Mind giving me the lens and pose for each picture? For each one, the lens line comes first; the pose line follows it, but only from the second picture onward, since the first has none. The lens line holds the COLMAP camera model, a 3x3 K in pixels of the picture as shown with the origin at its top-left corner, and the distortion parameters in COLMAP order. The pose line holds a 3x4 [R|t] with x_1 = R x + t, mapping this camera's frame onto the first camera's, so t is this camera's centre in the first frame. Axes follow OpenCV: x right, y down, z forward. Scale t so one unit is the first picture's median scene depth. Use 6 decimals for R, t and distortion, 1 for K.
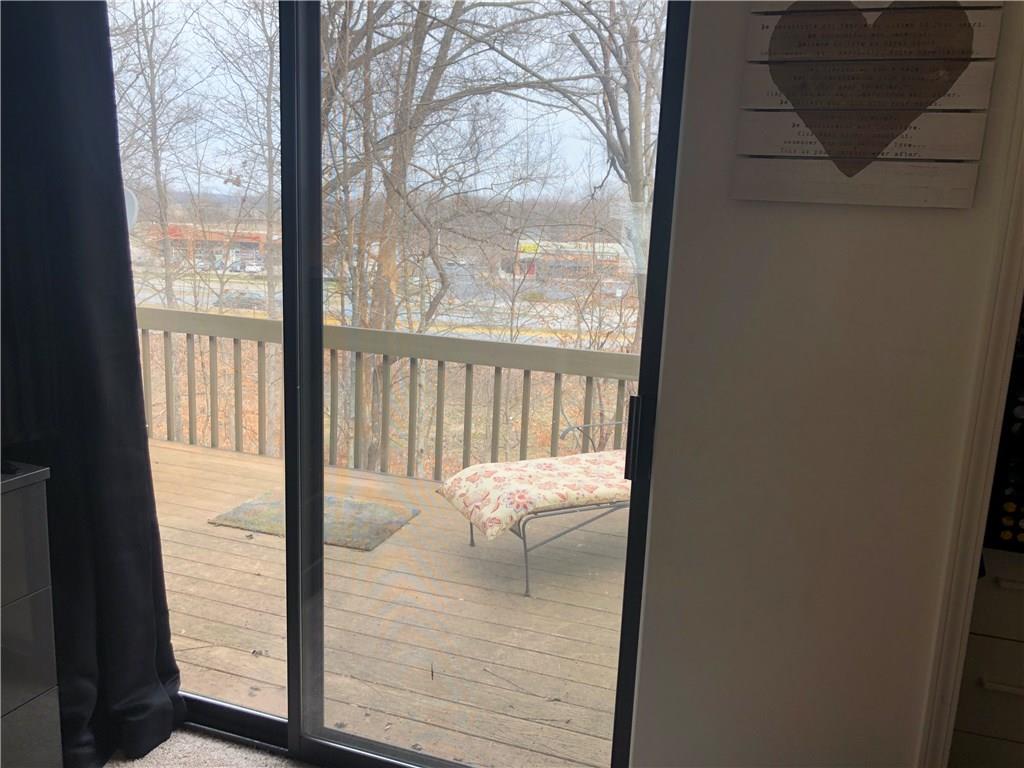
lens RADIAL K [[835.3, 0, 511.7], [0, 835.3, 383.6], [0, 0, 1]] dist [0.048014, -0.043790]
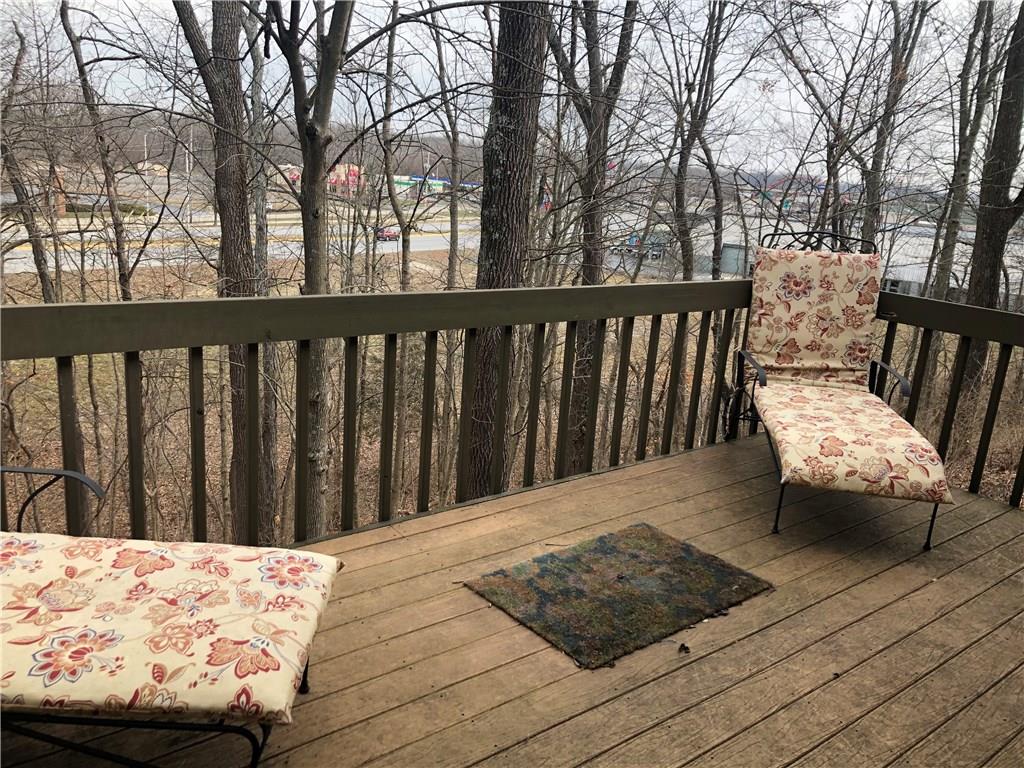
lens RADIAL K [[835.3, 0, 512.2], [0, 835.3, 383.7], [0, 0, 1]] dist [0.048014, -0.043790]
pose [[0.530846, -0.224067, 0.817311, -1.109246], [0.113083, 0.974518, 0.193719, -0.190660], [-0.839890, -0.010411, 0.542657, 1.008849]]
